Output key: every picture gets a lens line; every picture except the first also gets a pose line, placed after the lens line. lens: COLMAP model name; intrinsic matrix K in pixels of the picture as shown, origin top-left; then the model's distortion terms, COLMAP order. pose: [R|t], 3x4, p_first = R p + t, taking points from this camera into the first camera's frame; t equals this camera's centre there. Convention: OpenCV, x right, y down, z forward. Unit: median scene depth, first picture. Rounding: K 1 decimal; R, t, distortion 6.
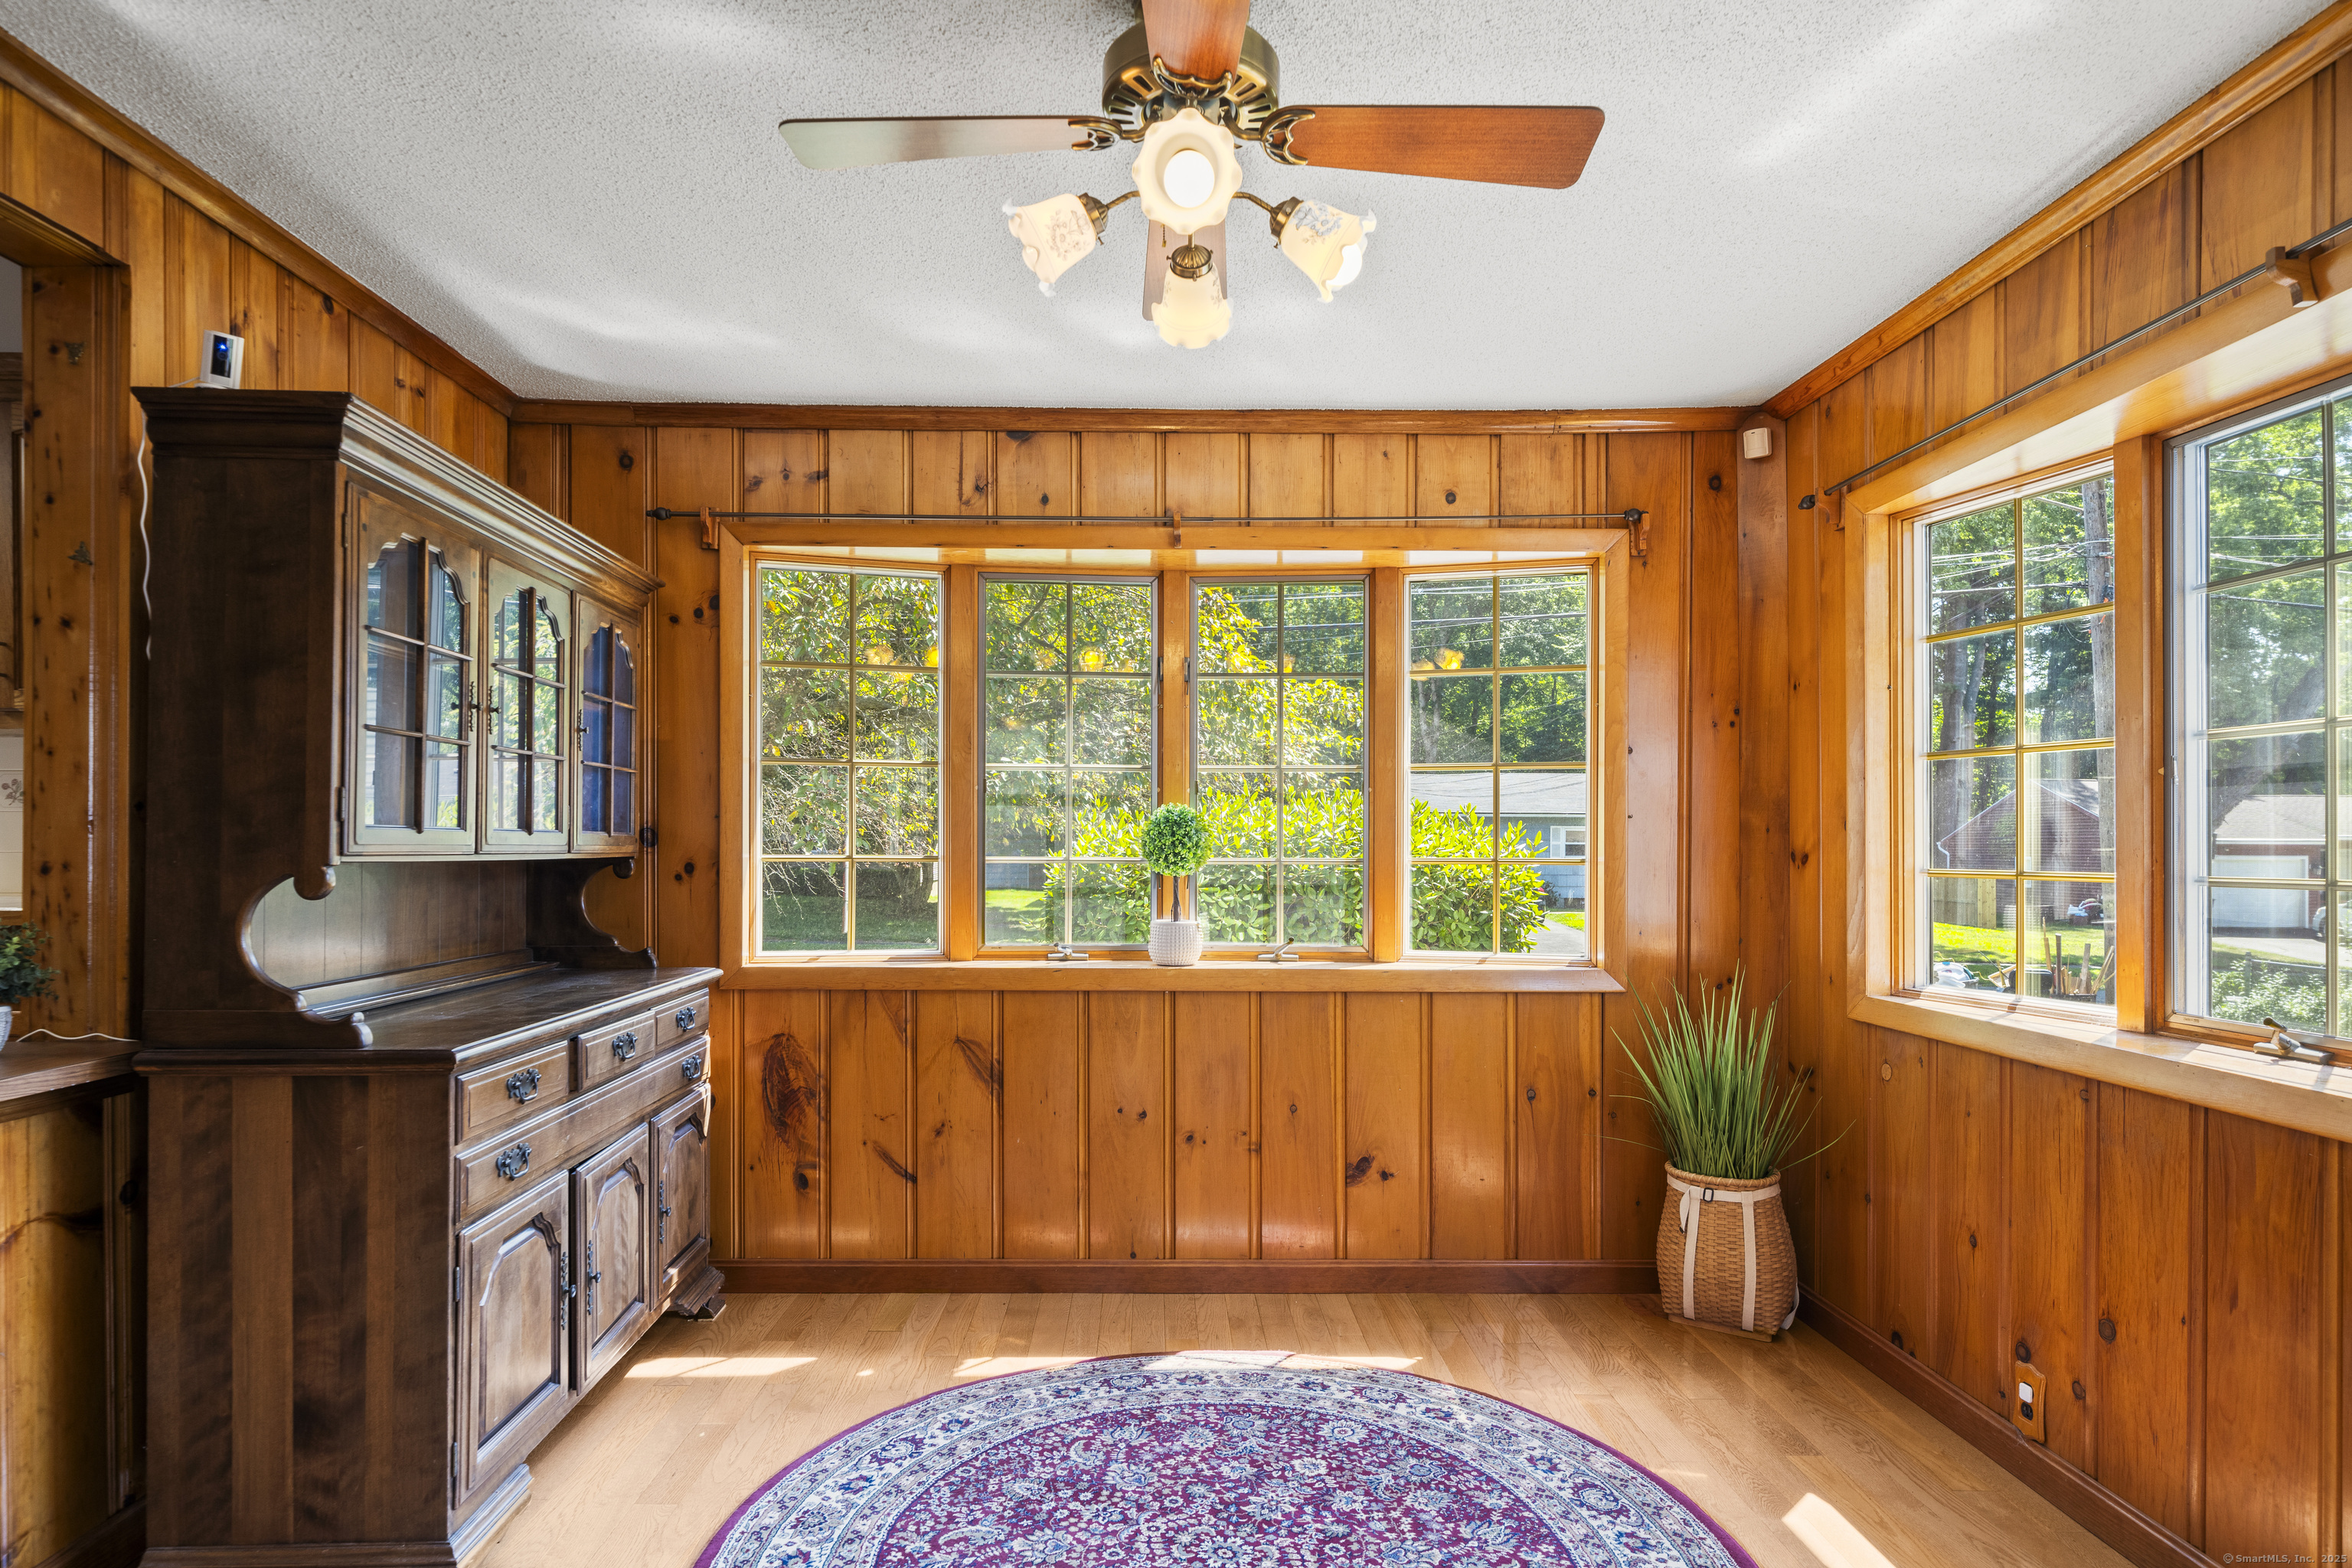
lens RADIAL K [[1272.4, 0, 1153.5], [0, 1272.4, 837.4], [0, 0, 1]] dist [0.005916, -0.000963]
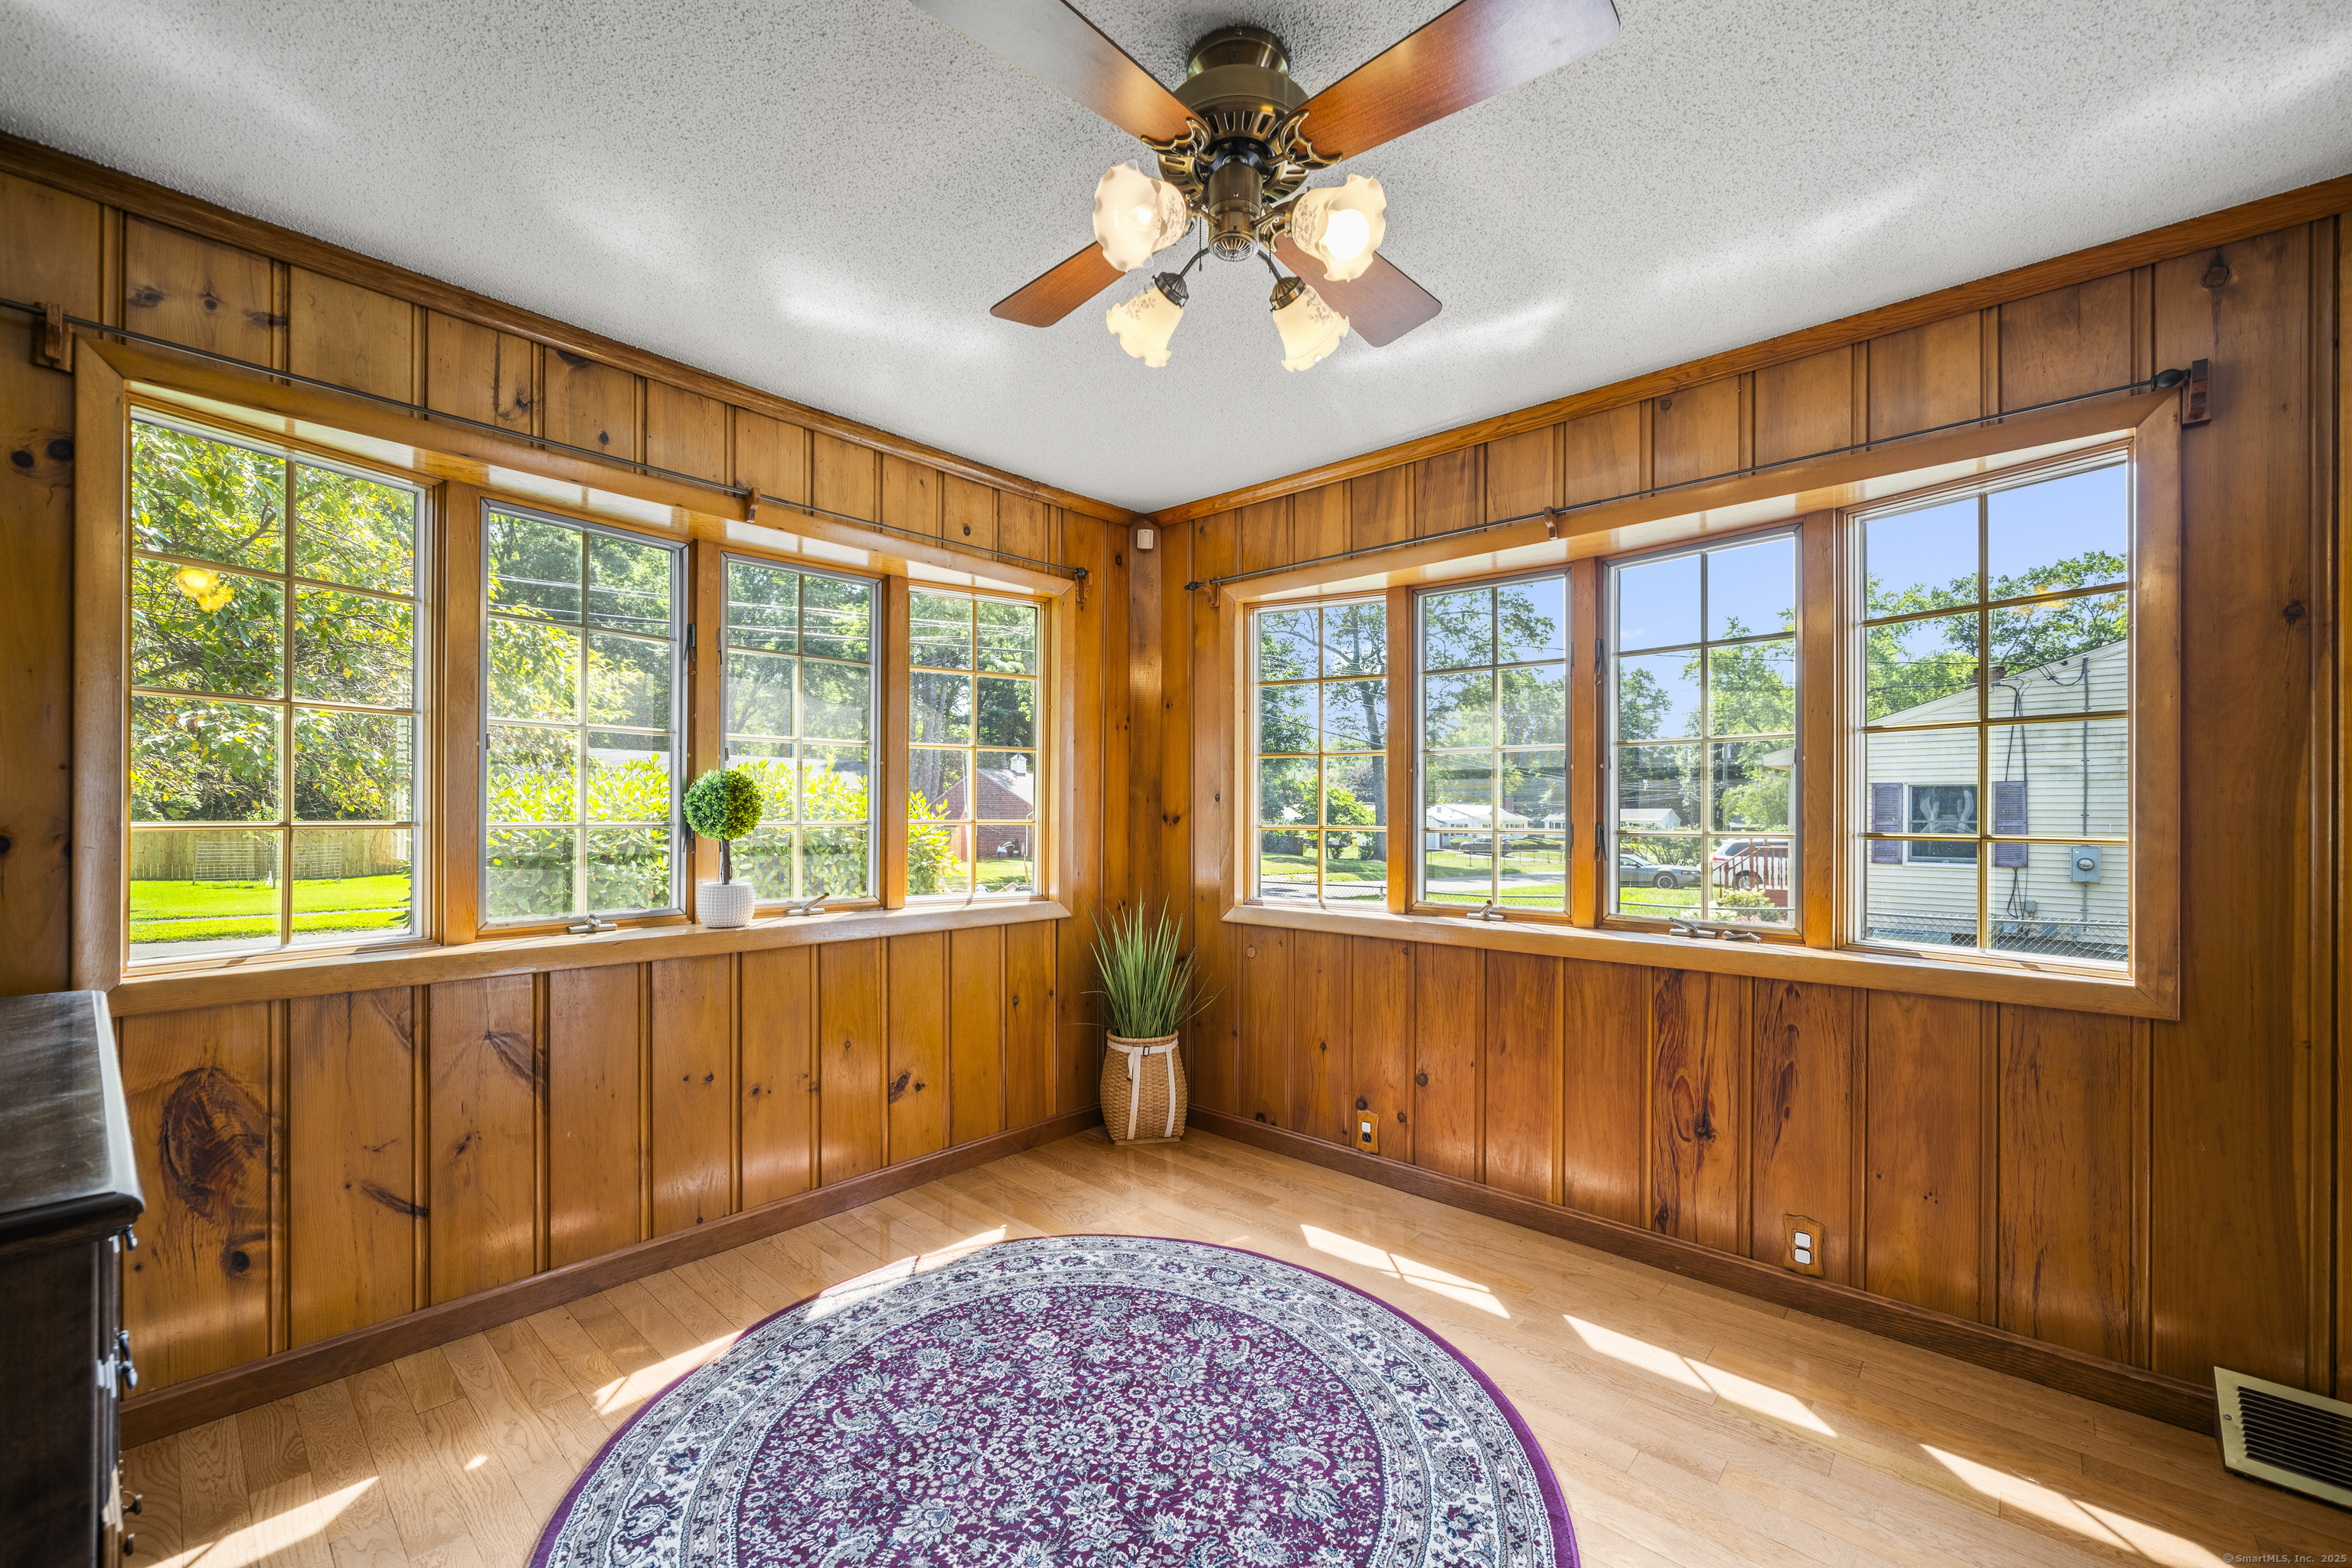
lens RADIAL K [[939.9, 0, 1171.4], [0, 939.9, 808.8], [0, 0, 1]] dist [-0.000542, -0.000113]
pose [[0.684978, 0.002099, 0.728561, -0.327129], [-0.005541, 0.999982, 0.002328, 0.001448], [-0.728543, -0.005632, 0.684977, 0.247573]]
